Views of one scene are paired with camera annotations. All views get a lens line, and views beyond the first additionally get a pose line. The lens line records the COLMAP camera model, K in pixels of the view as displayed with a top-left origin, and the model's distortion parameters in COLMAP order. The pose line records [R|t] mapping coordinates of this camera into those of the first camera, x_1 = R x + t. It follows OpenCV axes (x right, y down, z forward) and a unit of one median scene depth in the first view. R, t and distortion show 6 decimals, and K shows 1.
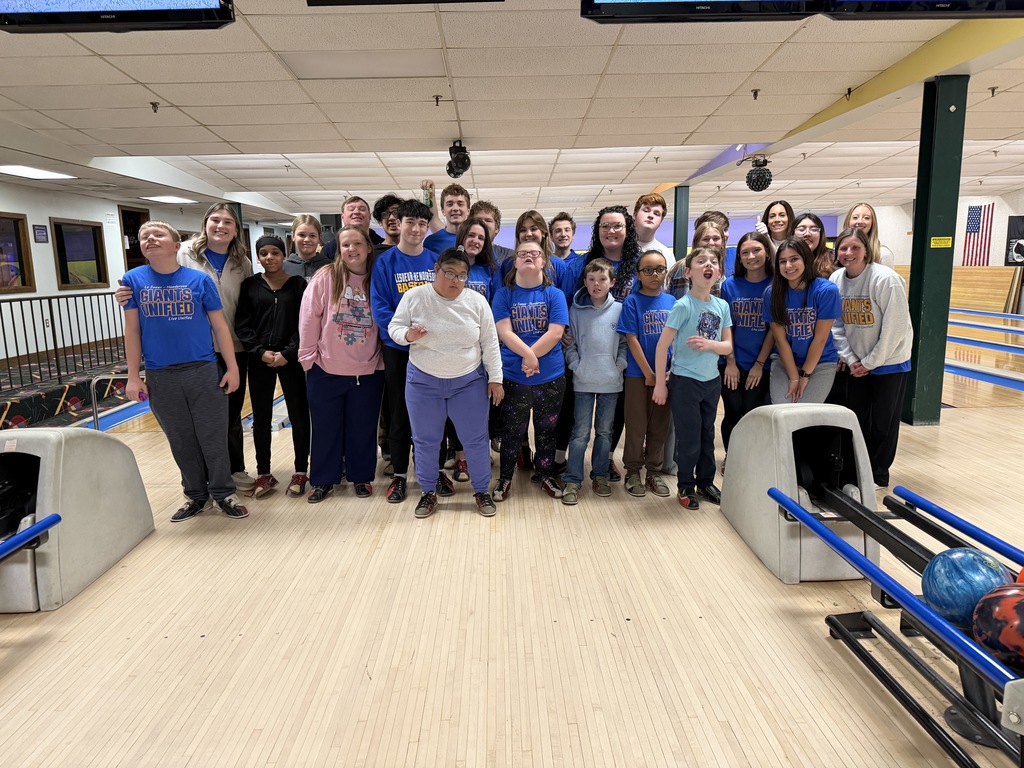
lens RADIAL K [[705.8, 0, 512.0], [0, 705.8, 384.0], [0, 0, 1]] dist [-0.005837, -0.002453]
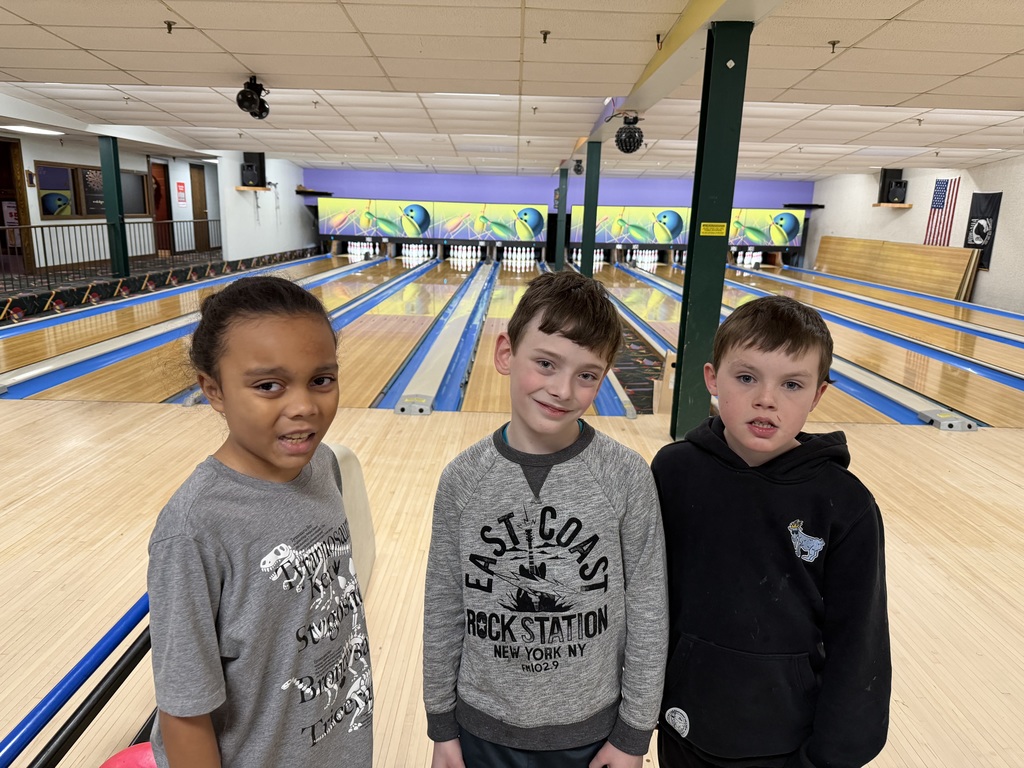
lens RADIAL K [[705.8, 0, 512.0], [0, 705.8, 384.0], [0, 0, 1]] dist [-0.005837, -0.002453]
pose [[0.998061, 0.058405, -0.021504, 0.145257], [-0.056702, 0.995737, 0.072758, -0.024035], [0.025662, -0.071397, 0.997118, 0.054632]]
